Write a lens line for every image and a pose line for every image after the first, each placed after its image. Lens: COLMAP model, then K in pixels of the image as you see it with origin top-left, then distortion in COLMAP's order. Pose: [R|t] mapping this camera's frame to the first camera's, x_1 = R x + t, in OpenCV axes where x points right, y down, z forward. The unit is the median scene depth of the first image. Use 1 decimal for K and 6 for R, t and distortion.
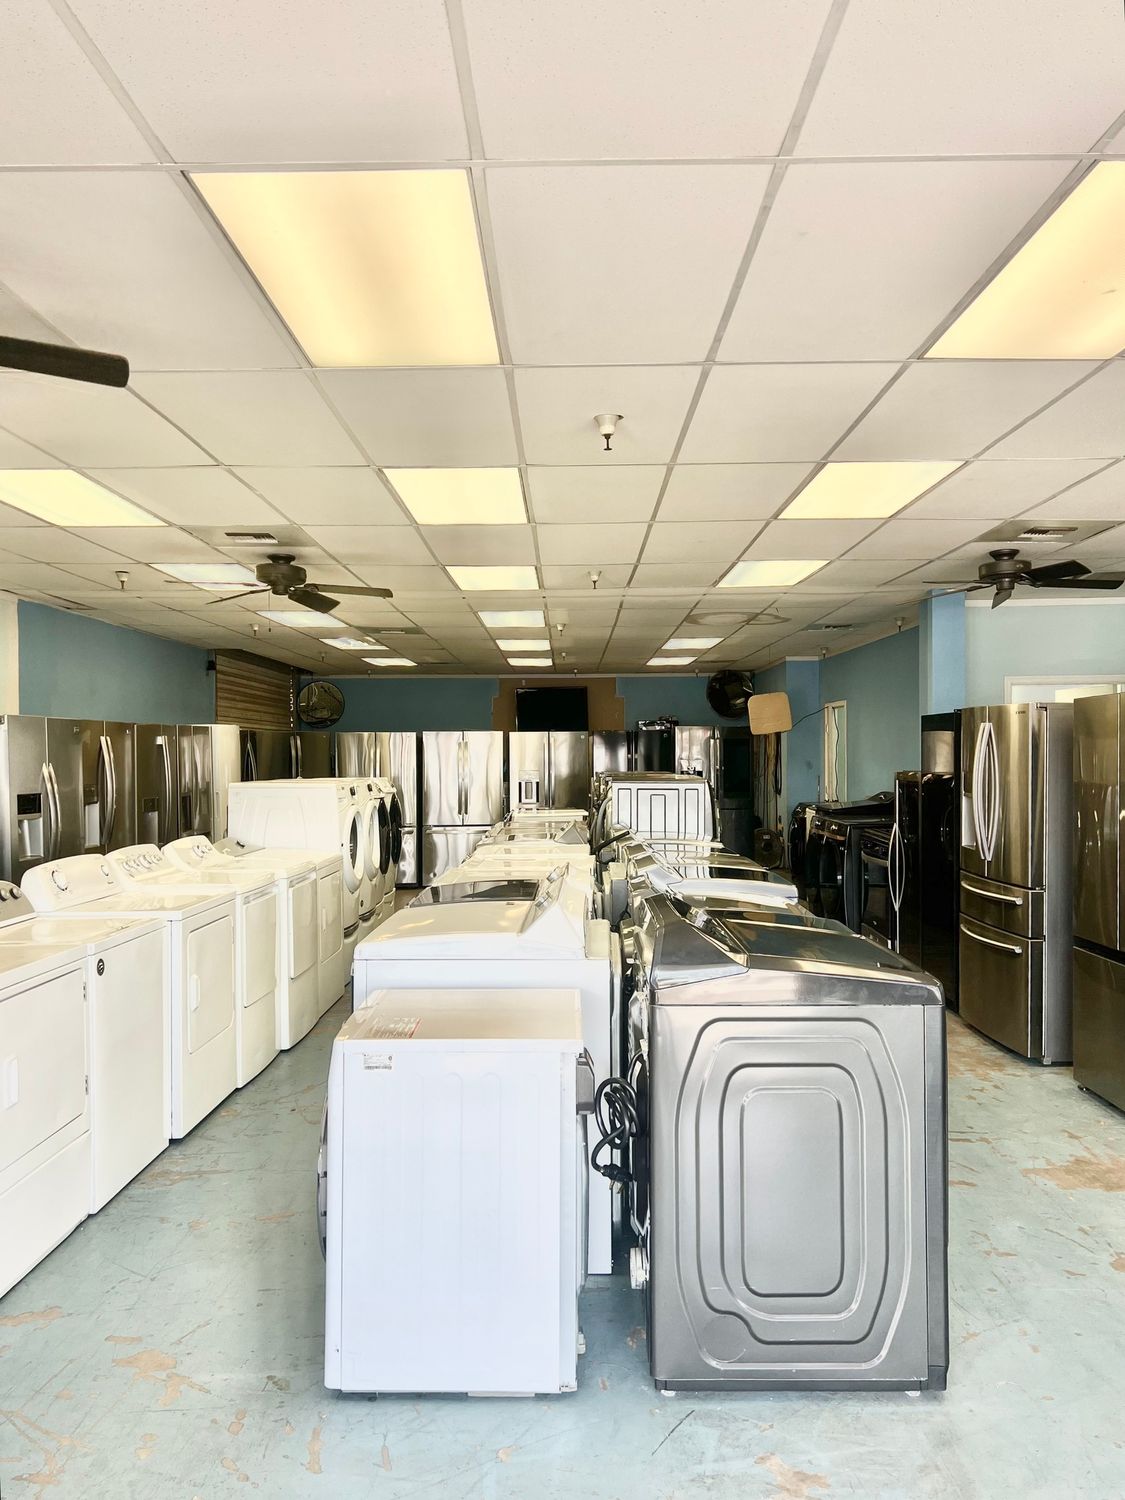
lens RADIAL K [[1138.5, 0, 562.5], [0, 1138.5, 750.0], [0, 0, 1]] dist [0.054057, -0.059307]
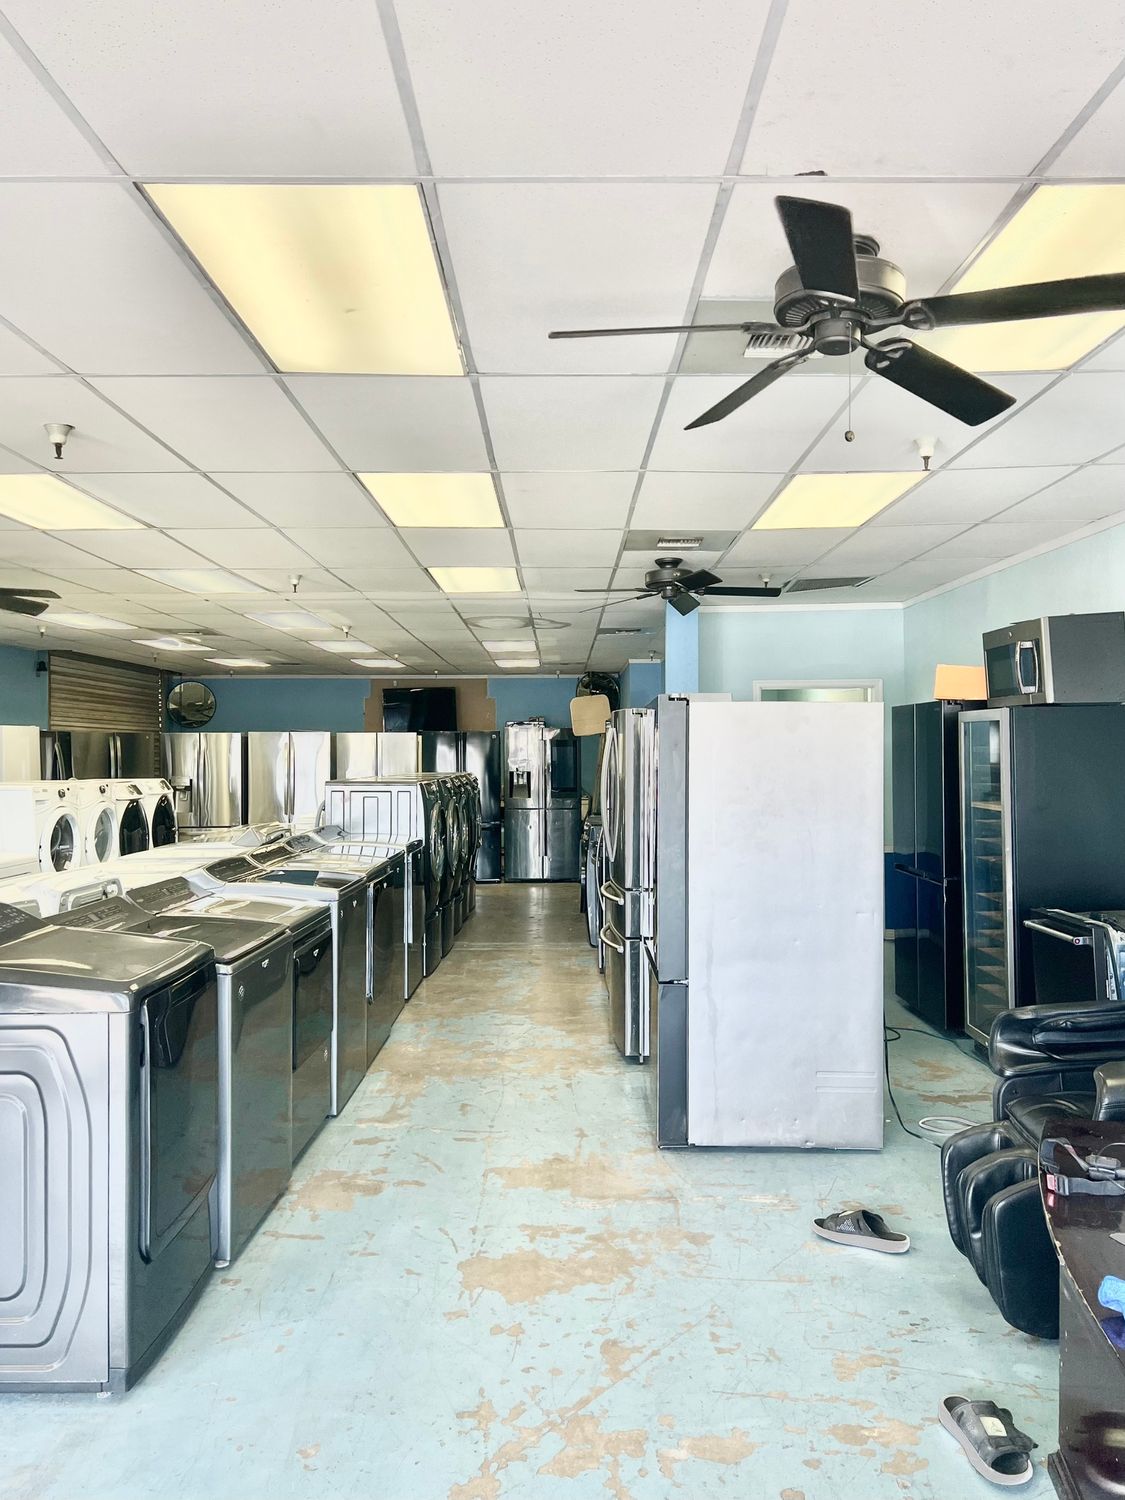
lens RADIAL K [[1127.5, 0, 568.3], [0, 1127.5, 718.4], [0, 0, 1]] dist [0.040476, -0.054858]
pose [[0.999836, 0.003560, 0.017765, 0.225757], [-0.003052, 0.999587, -0.028573, -0.001554], [-0.017859, 0.028514, 0.999434, -0.004571]]
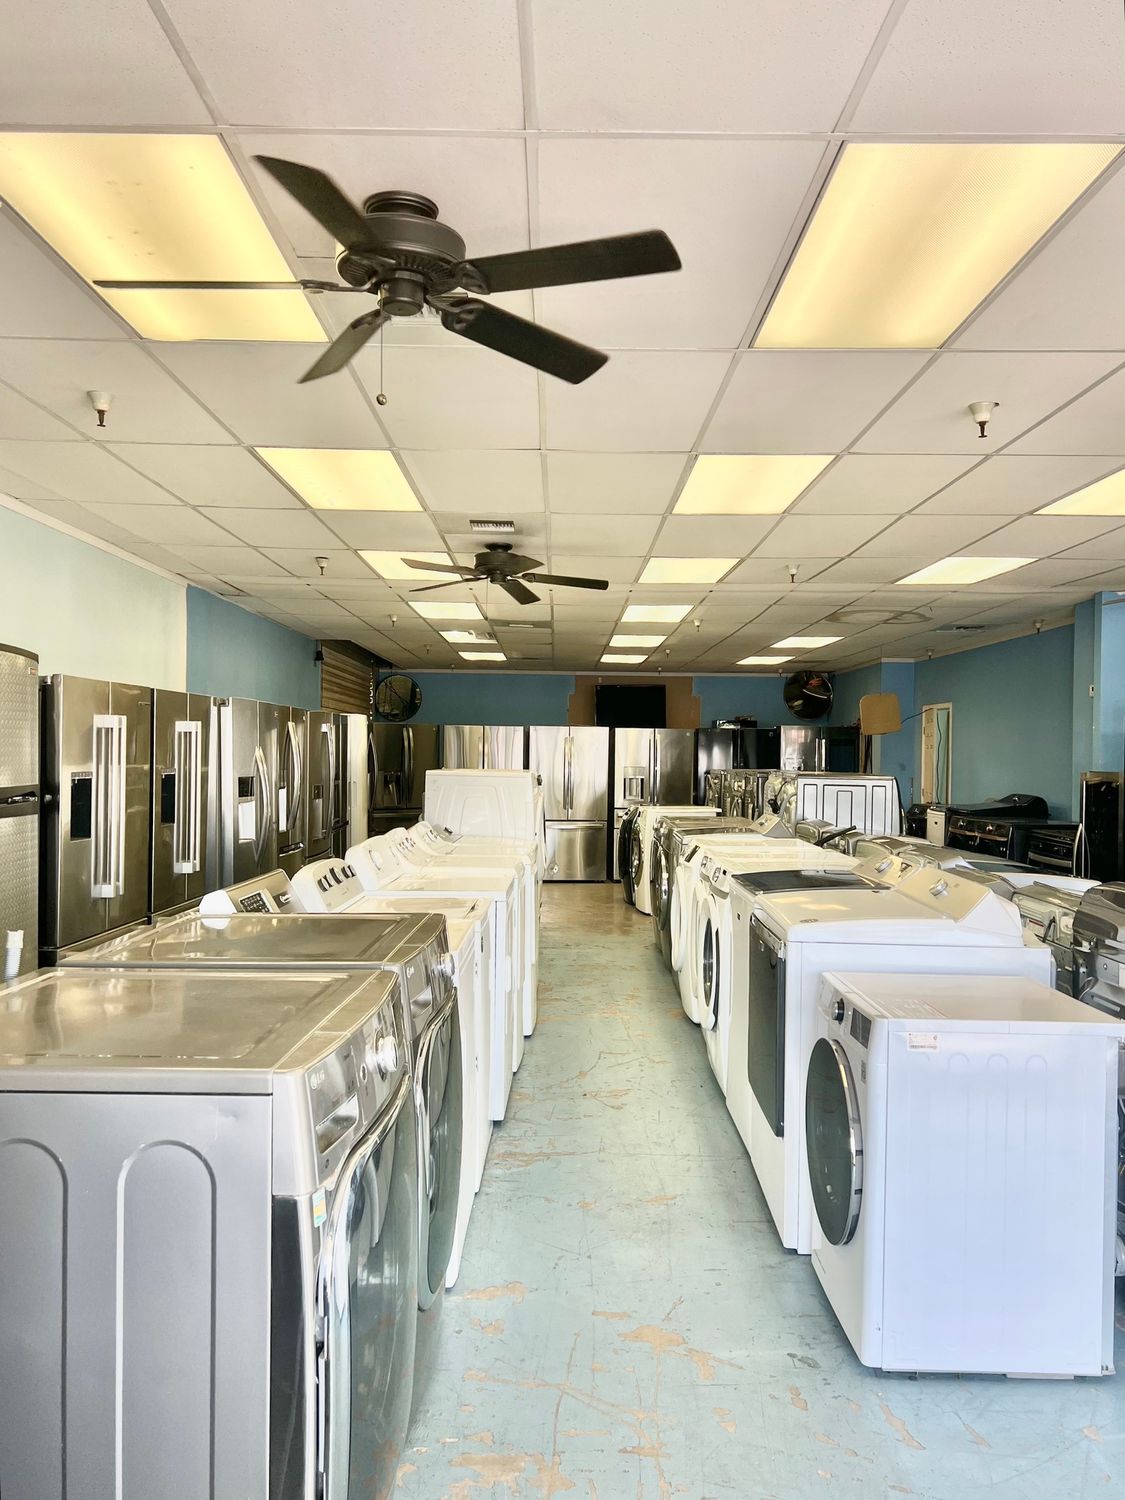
lens RADIAL K [[1138.5, 0, 562.5], [0, 1138.5, 750.0], [0, 0, 1]] dist [0.054057, -0.059307]
pose [[0.999805, 0.018922, 0.005573, -0.161752], [-0.018918, 0.999821, -0.000898, 0.008667], [-0.005589, 0.000792, 0.999984, 0.001083]]
